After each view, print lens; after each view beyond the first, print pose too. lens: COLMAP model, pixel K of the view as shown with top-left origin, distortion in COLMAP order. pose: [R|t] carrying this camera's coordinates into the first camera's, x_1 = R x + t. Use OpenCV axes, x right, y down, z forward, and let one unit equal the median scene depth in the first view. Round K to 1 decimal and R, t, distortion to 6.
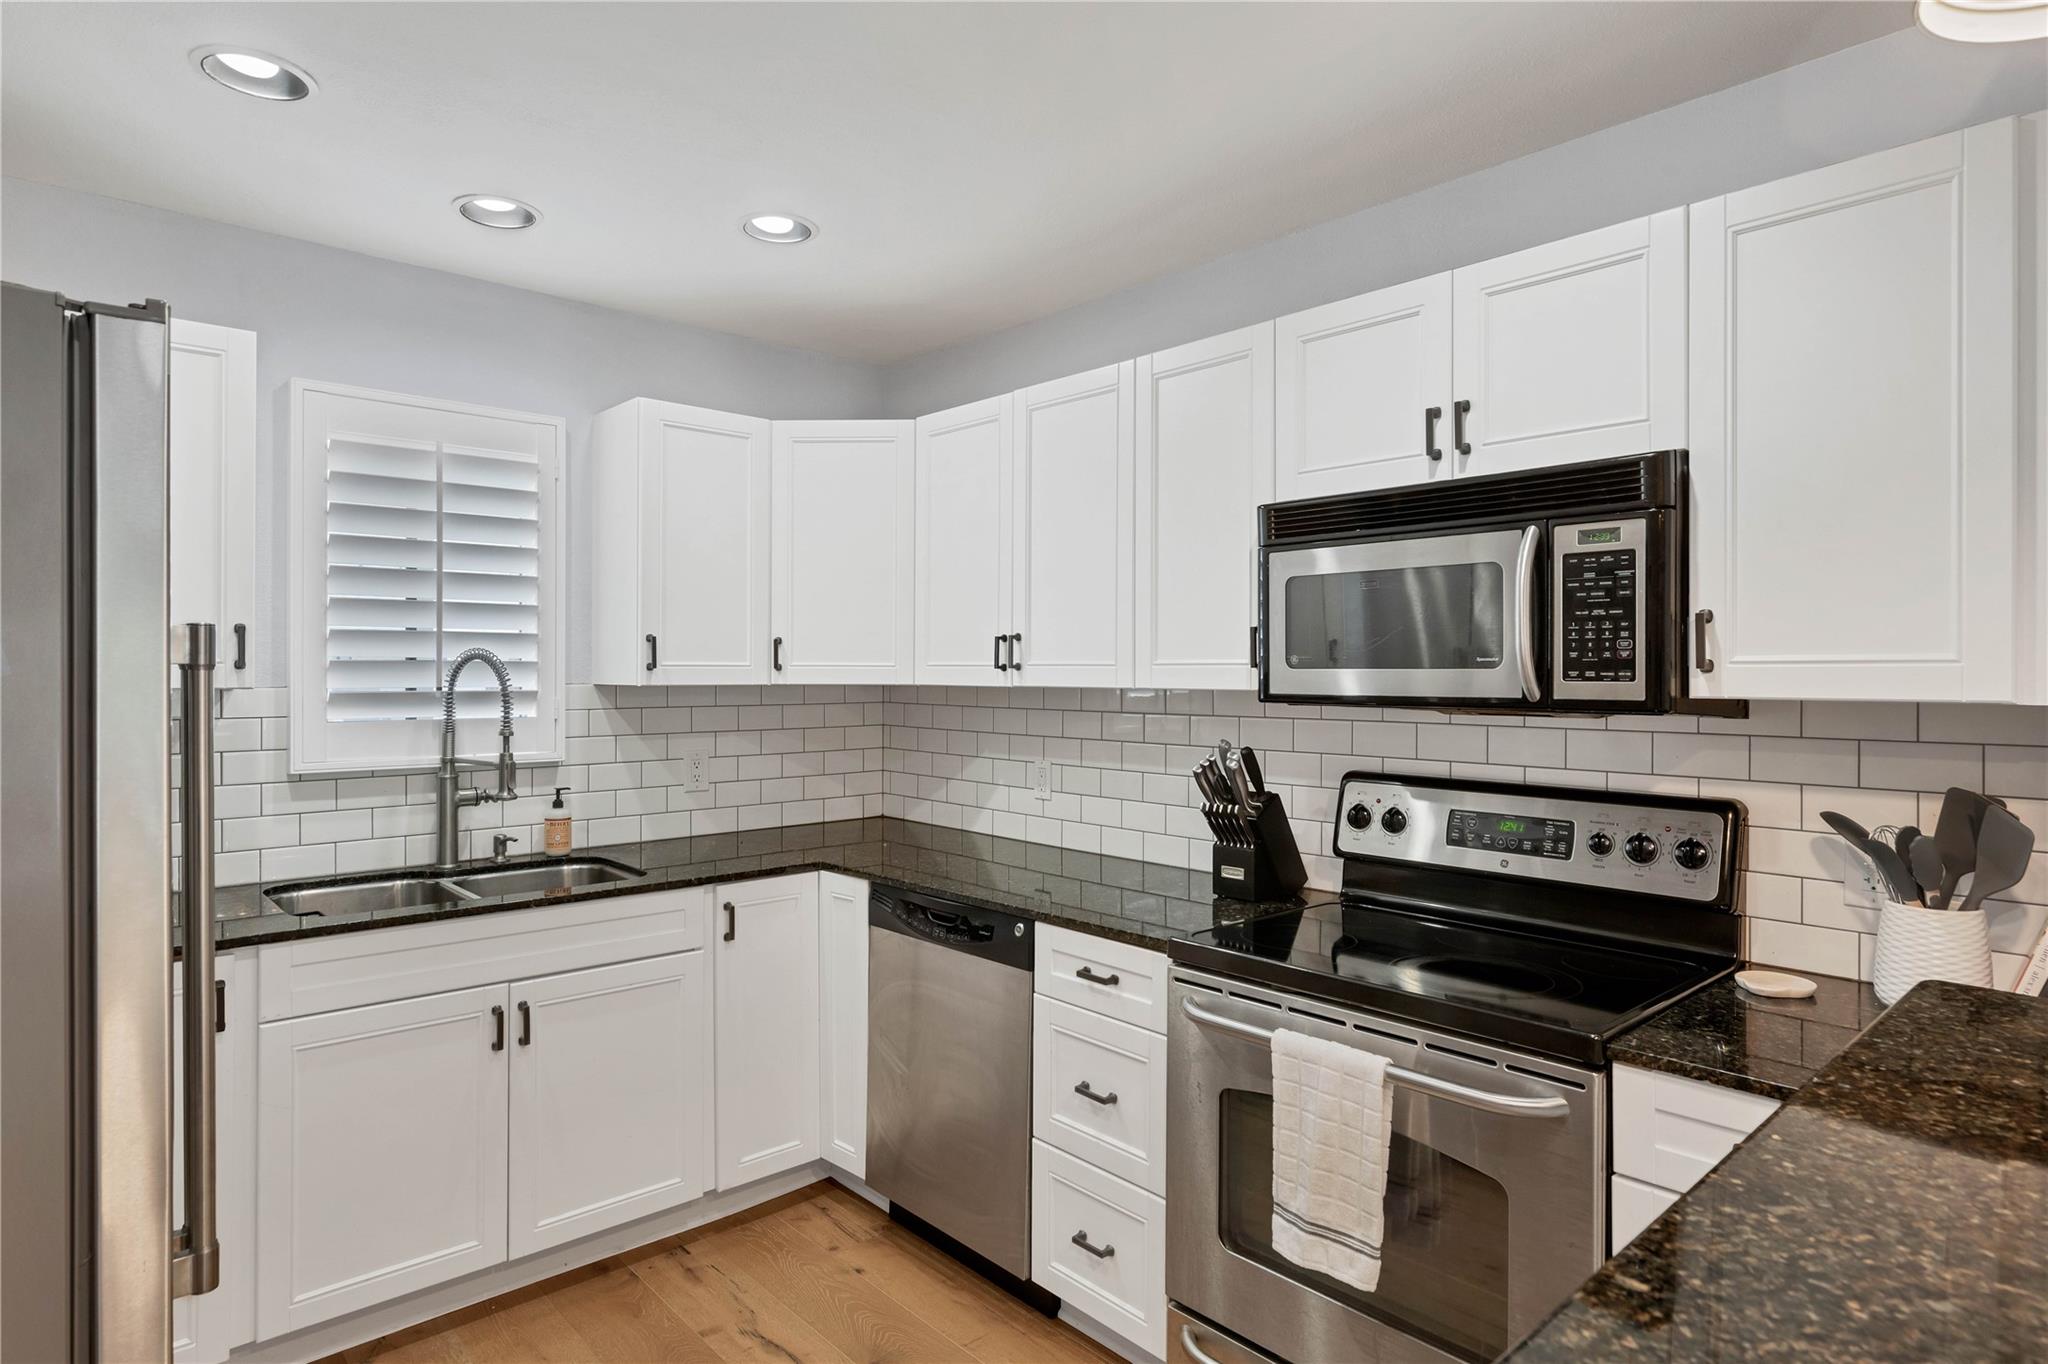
lens RADIAL K [[1121.6, 0, 1025.9], [0, 1121.6, 673.3], [0, 0, 1]] dist [0.000849, 0.000163]
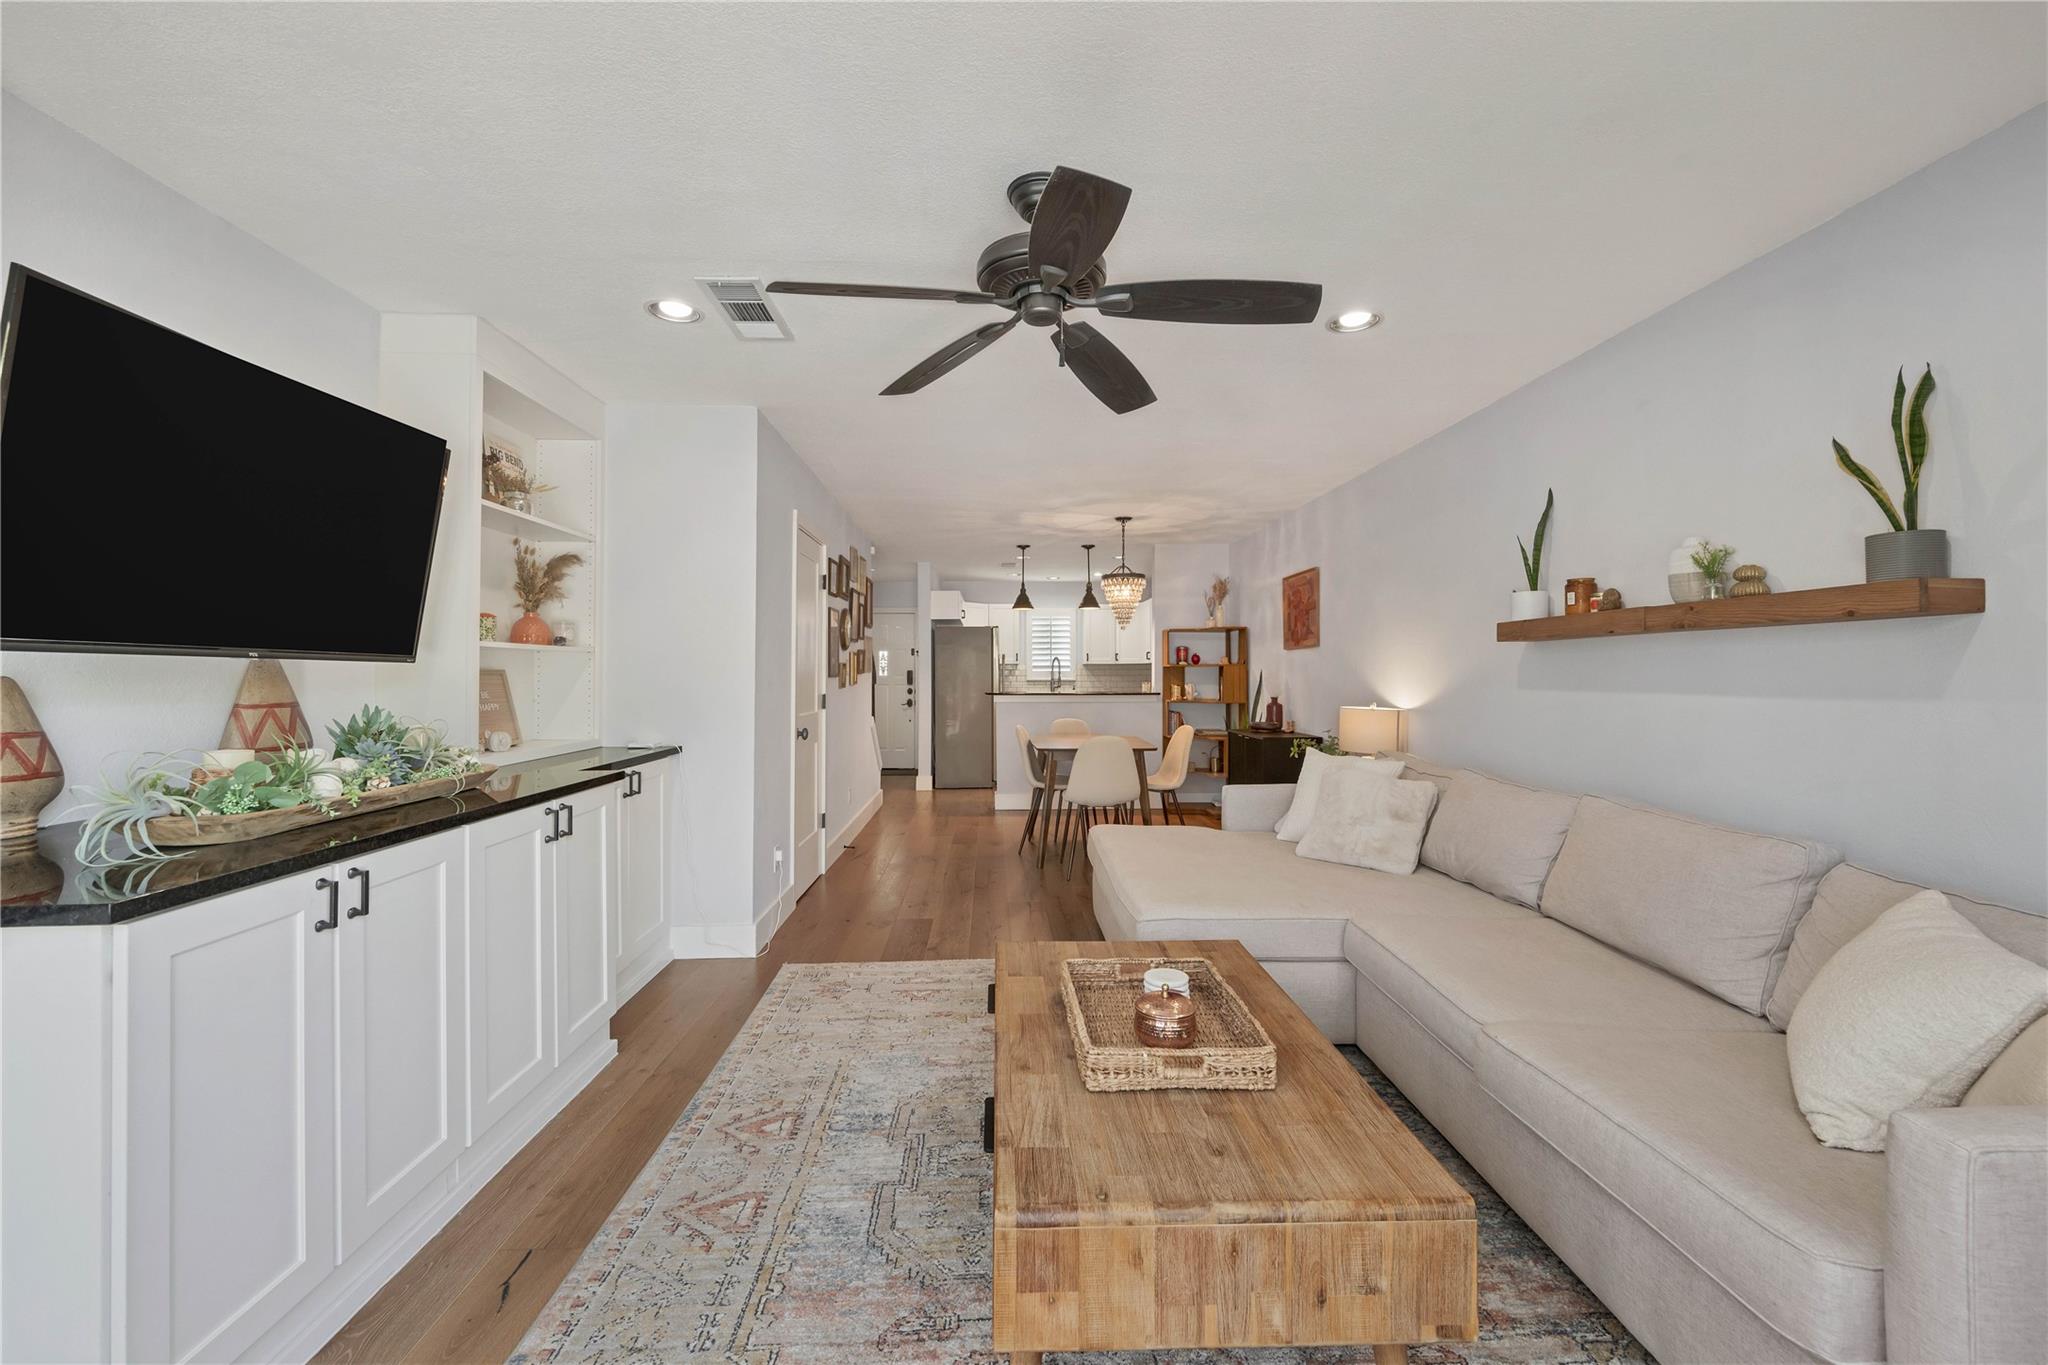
lens RADIAL K [[825.1, 0, 1024.3], [0, 825.1, 670.9], [0, 0, 1]] dist [0.000502, 0.000042]
pose [[0.771020, -0.001078, -0.636810, 2.147734], [0.000907, 0.999999, -0.000595, 0.054190], [0.636810, -0.000119, 0.771021, -2.383463]]
